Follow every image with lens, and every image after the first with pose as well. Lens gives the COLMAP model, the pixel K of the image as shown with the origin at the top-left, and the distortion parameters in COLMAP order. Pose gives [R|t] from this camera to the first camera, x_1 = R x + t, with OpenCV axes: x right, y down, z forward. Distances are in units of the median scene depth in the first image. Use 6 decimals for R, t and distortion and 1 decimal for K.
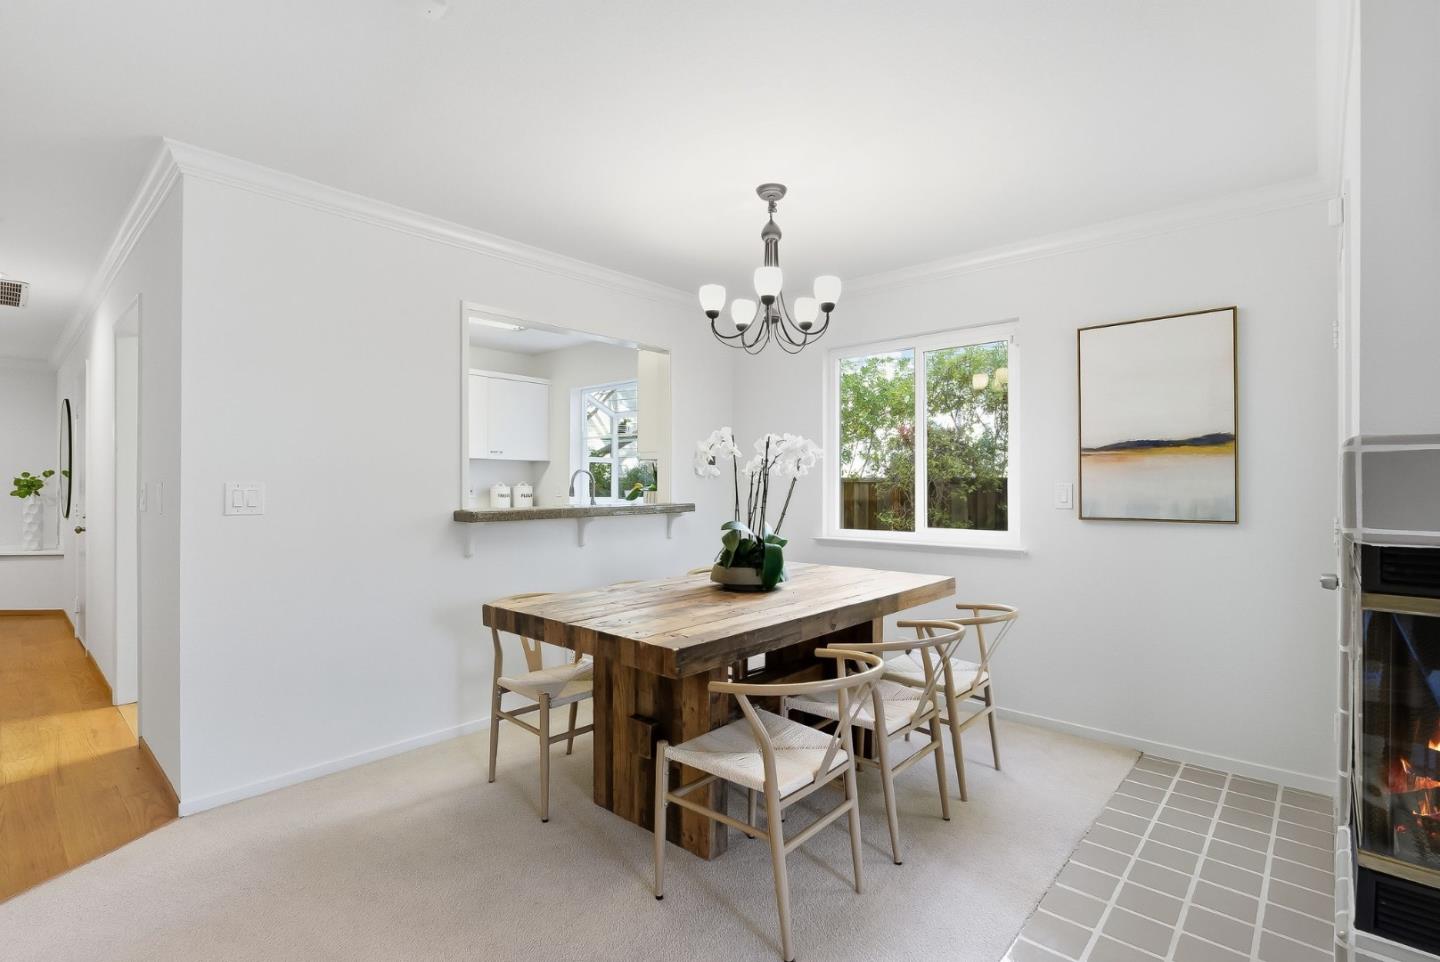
lens RADIAL K [[631.6, 0, 720.0], [0, 631.6, 481.0], [0, 0, 1]] dist [-0.010961, 0.000250]
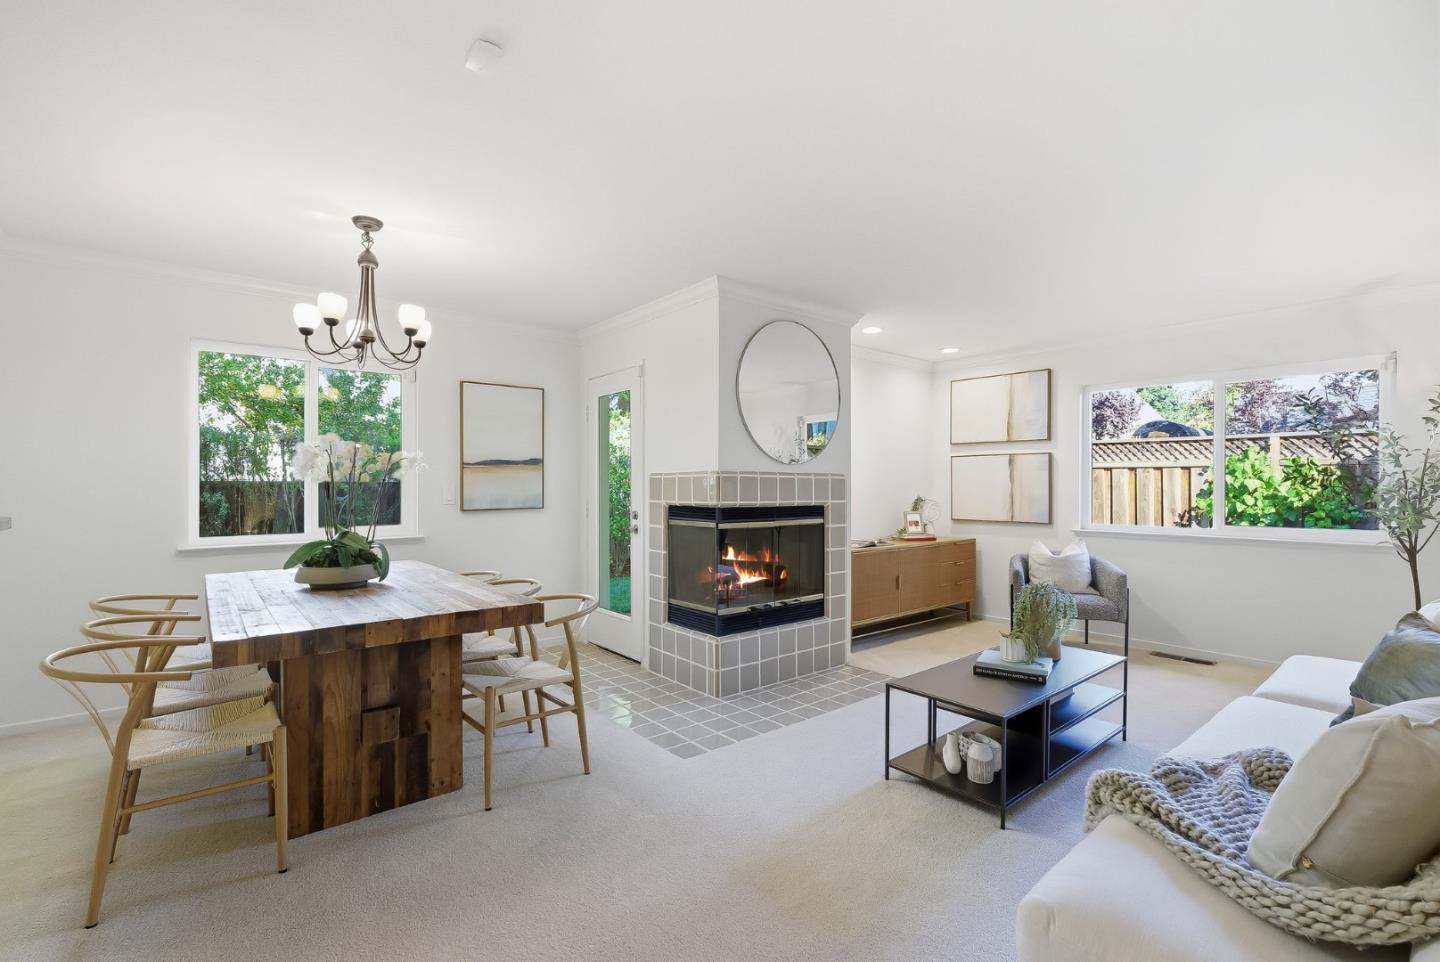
lens RADIAL K [[631.6, 0, 720.0], [0, 631.6, 481.0], [0, 0, 1]] dist [-0.010961, 0.000250]
pose [[0.136120, 0.004399, 0.990683, -0.923240], [-0.004843, 0.999981, -0.003775, -0.006646], [-0.990681, -0.004284, 0.136139, 0.237349]]
